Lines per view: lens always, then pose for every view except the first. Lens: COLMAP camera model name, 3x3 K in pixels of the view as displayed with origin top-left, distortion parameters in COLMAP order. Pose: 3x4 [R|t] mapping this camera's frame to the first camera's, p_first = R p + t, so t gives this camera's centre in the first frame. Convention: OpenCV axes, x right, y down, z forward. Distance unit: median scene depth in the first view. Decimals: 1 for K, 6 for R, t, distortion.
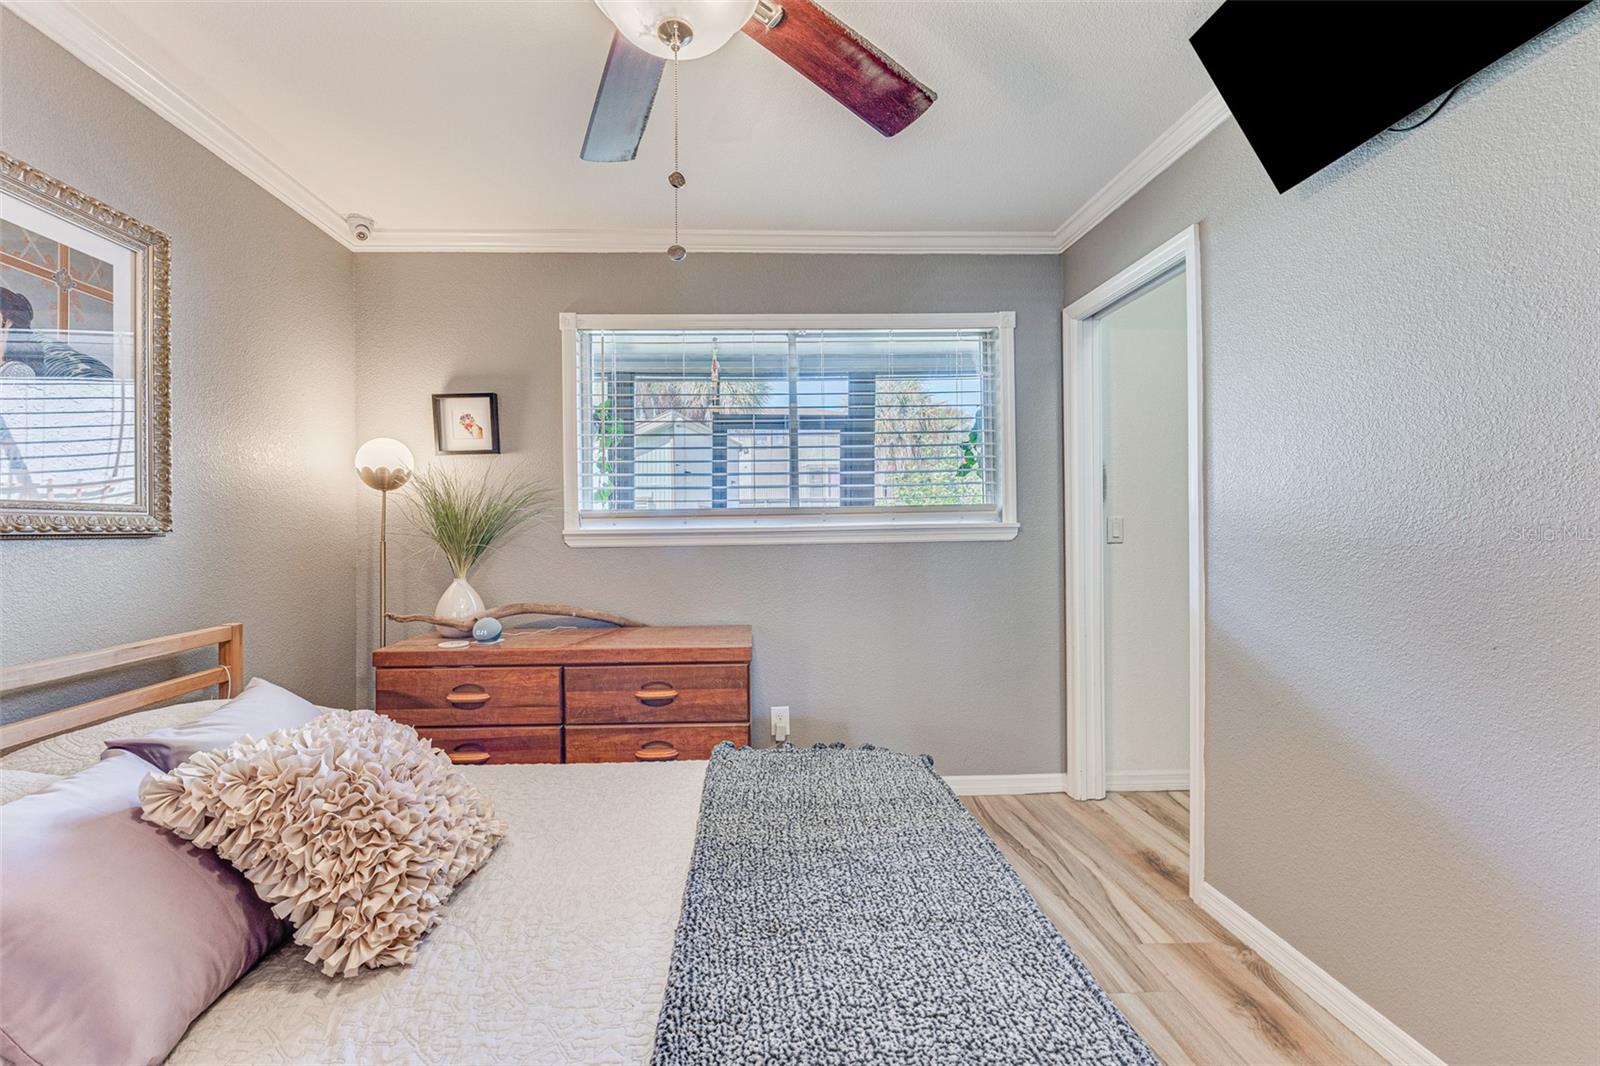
lens RADIAL K [[662.8, 0, 760.8], [0, 662.8, 516.7], [0, 0, 1]] dist [-0.000678, 0.000027]
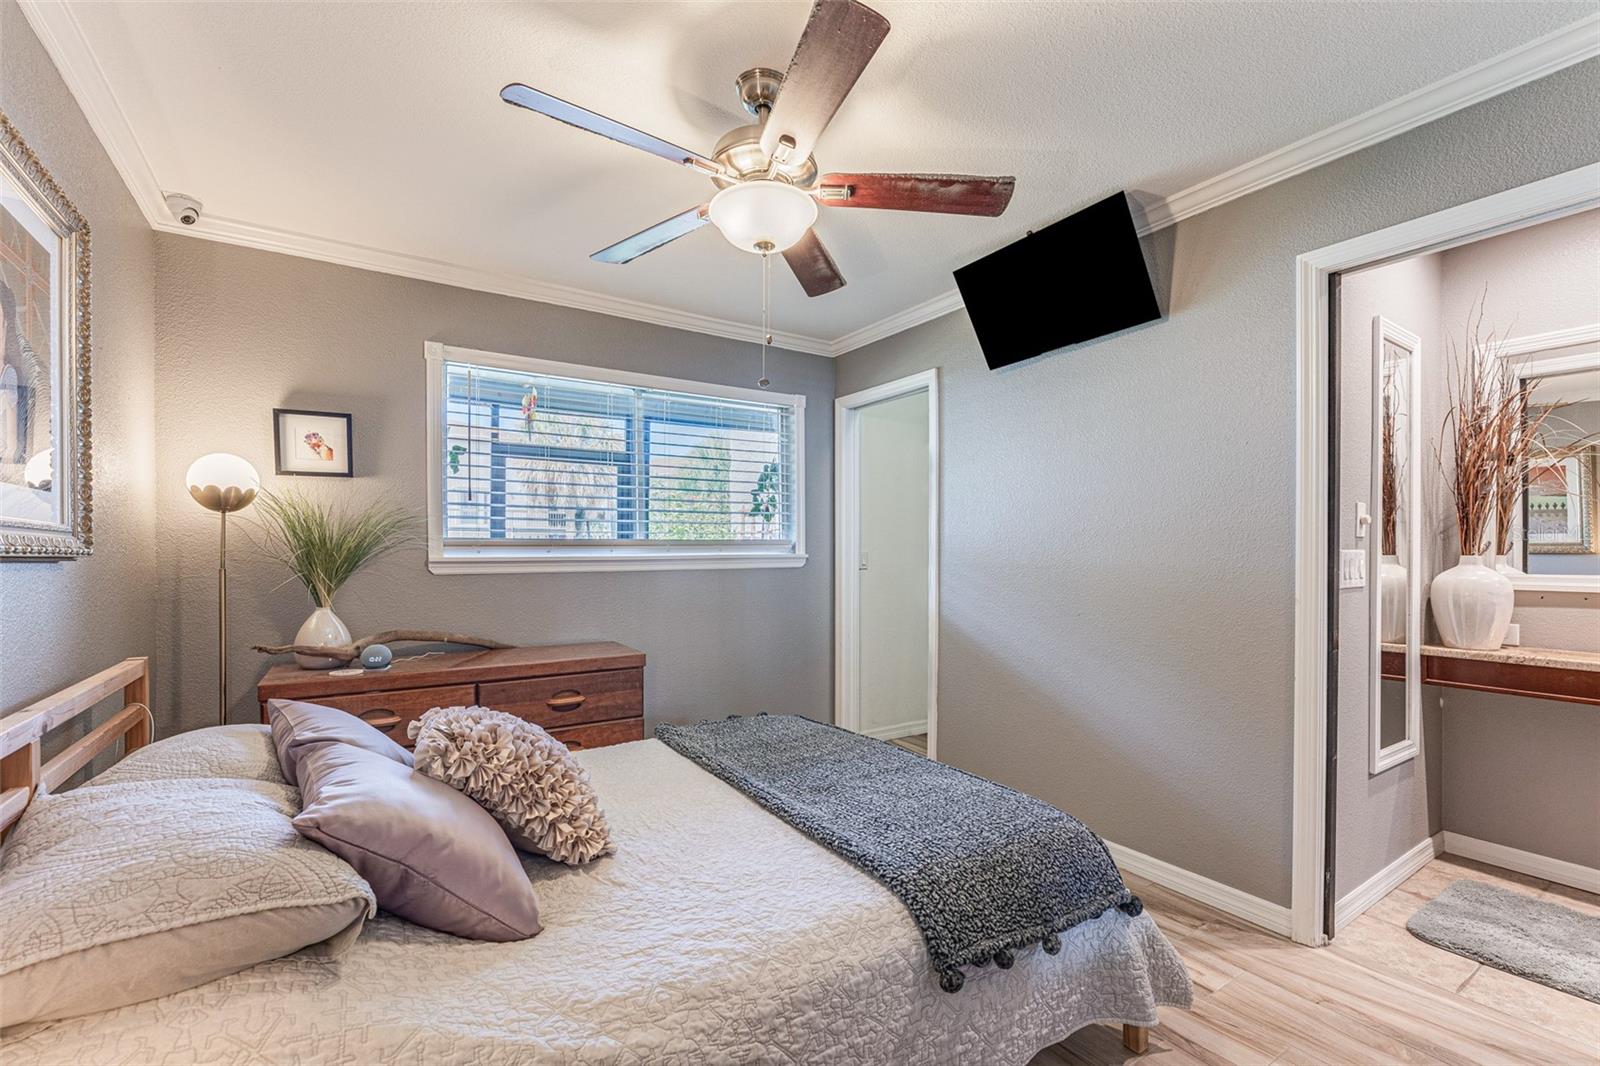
lens RADIAL K [[685.6, 0, 795.9], [0, 685.6, 551.0], [0, 0, 1]] dist [-0.002894, -0.000367]
pose [[0.856015, 0.011584, 0.516821, -0.379211], [-0.013583, 0.999908, 0.000086, 0.002783], [-0.516773, -0.007093, 0.856093, -0.192087]]
